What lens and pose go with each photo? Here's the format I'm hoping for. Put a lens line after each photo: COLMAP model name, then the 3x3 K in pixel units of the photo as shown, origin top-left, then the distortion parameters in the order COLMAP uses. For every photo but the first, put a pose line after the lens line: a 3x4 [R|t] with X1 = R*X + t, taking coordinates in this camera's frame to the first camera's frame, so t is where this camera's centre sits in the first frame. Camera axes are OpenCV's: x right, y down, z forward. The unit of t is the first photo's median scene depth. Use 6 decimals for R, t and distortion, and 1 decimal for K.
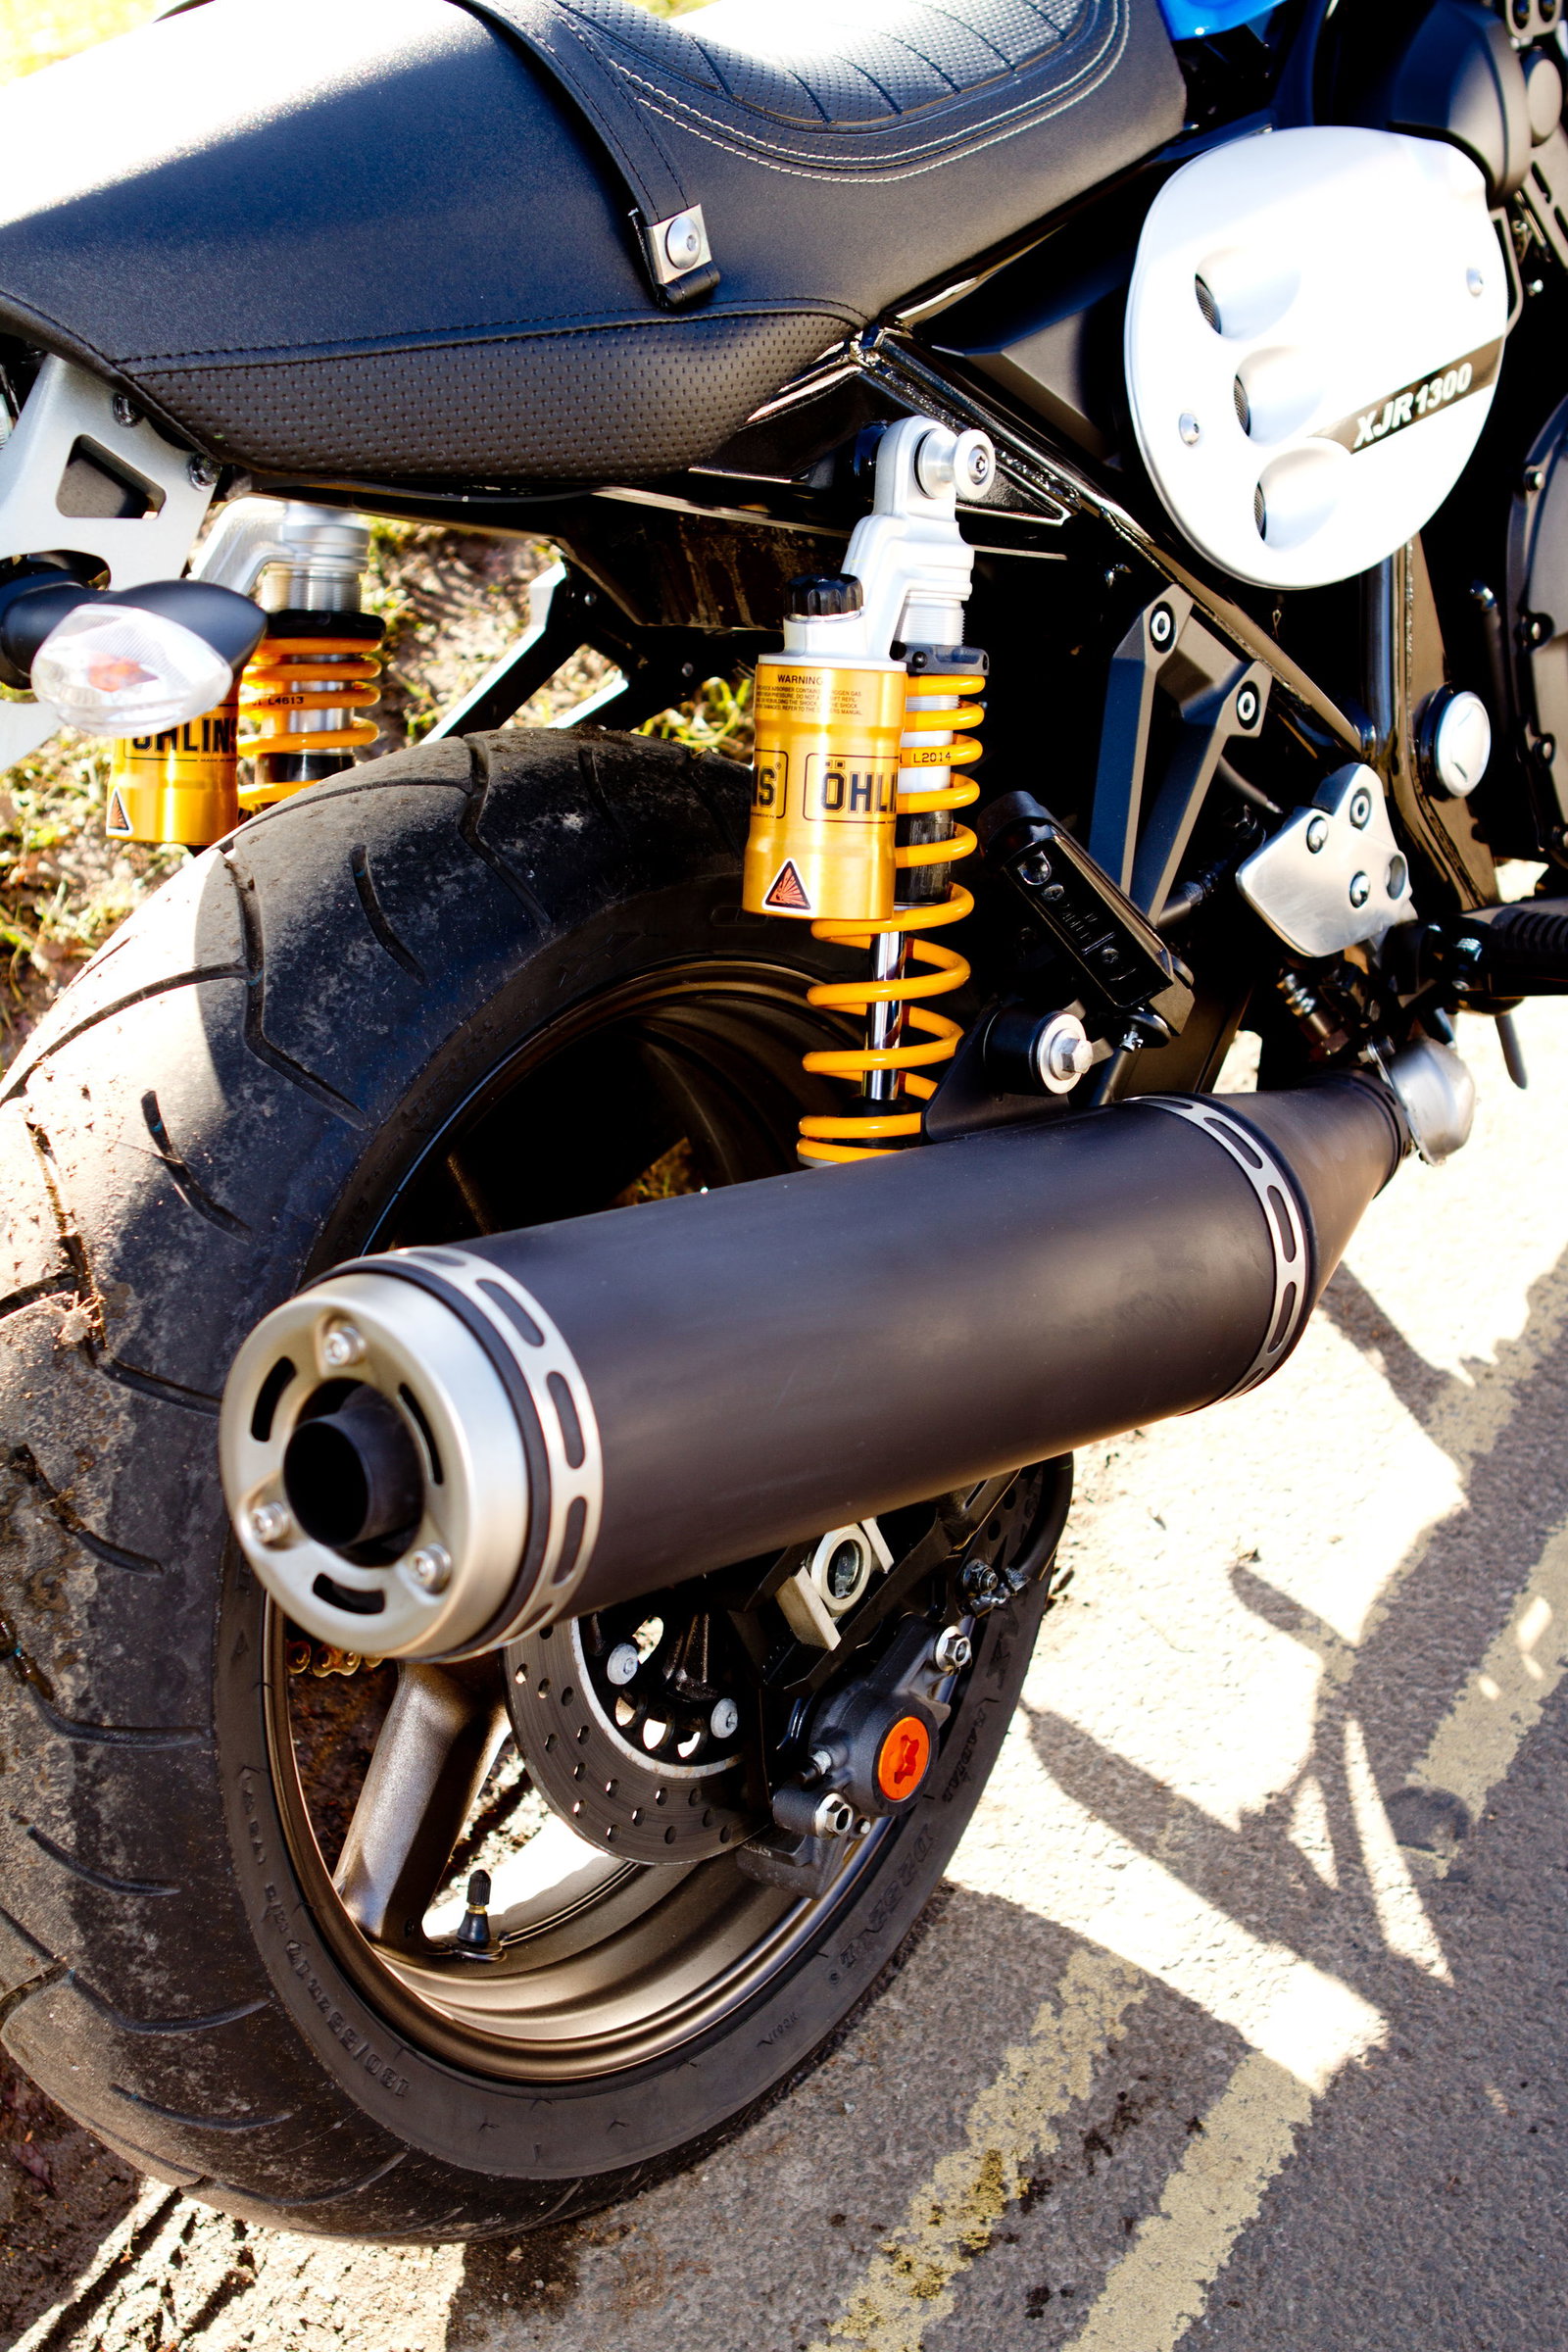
lens RADIAL K [[3675.0, 0, 782.8], [0, 3675.0, 1175.4], [0, 0, 1]] dist [-0.032541, 0.000000]
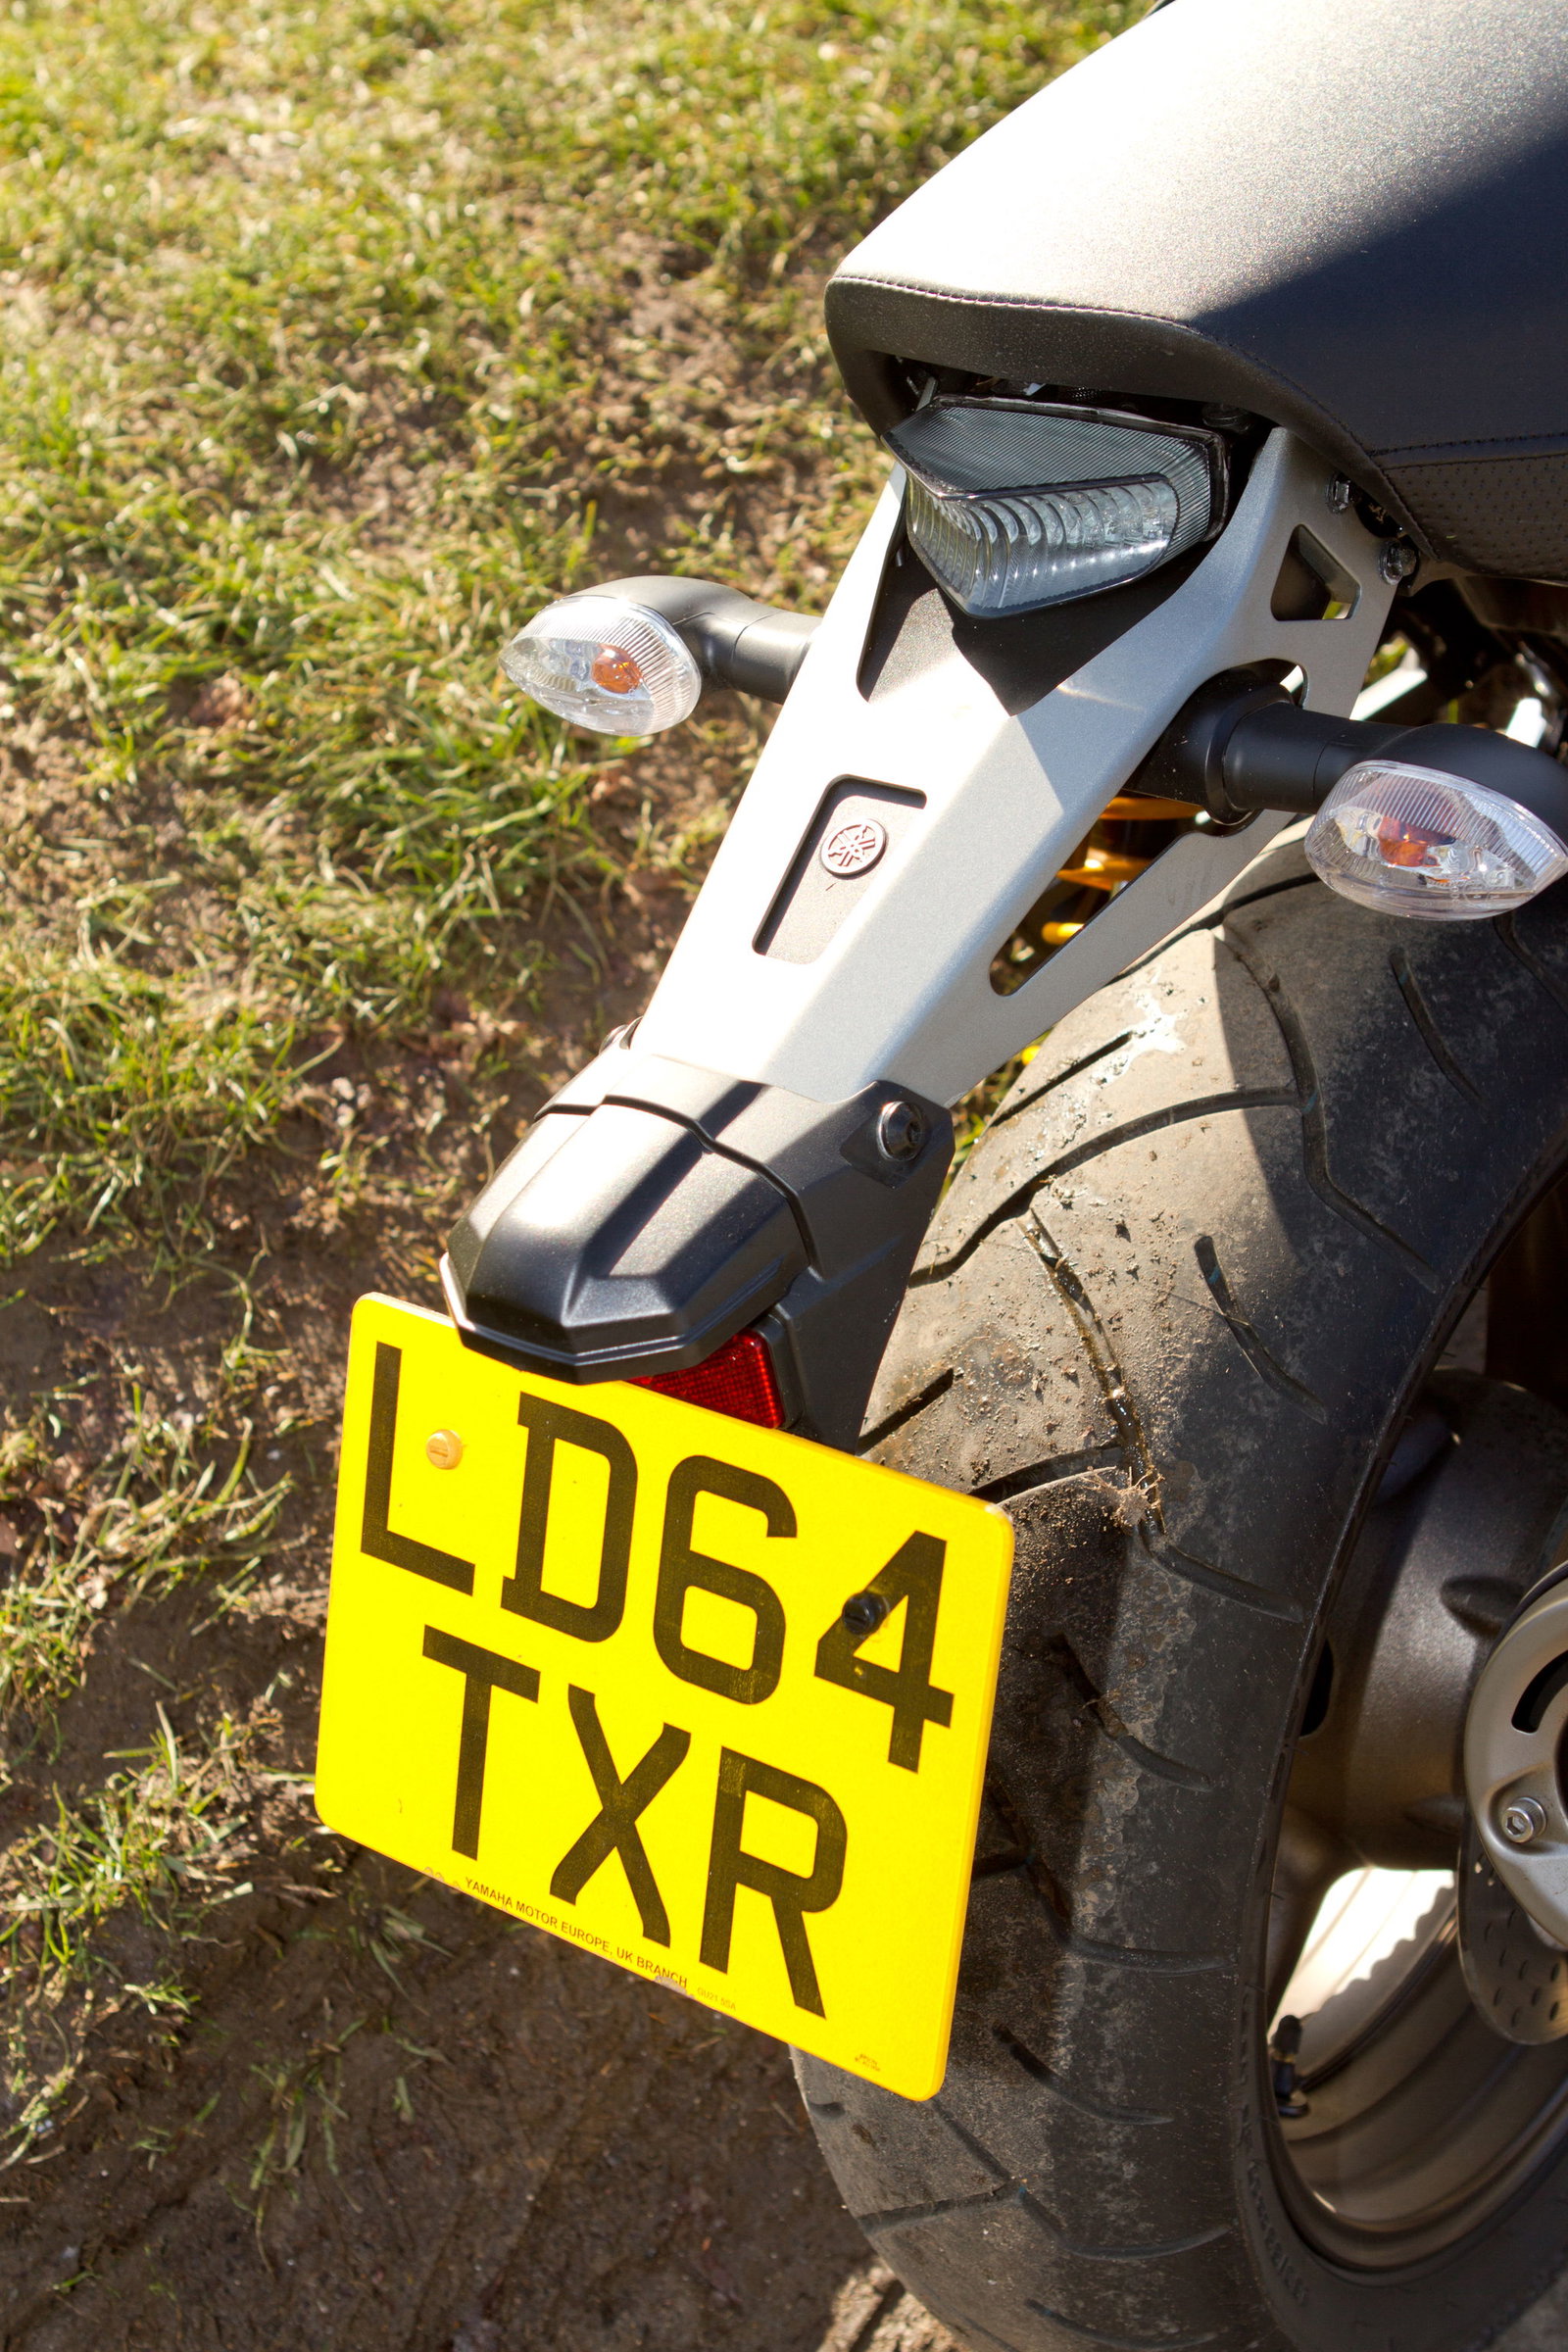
lens RADIAL K [[3836.4, 0, 784.2], [0, 3836.4, 1175.2], [0, 0, 1]] dist [-0.035996, 0.000000]
pose [[0.996675, 0.058995, 0.056203, -0.325994], [-0.063674, 0.994305, 0.085461, -0.110034], [-0.050841, -0.088756, 0.994755, 0.089928]]
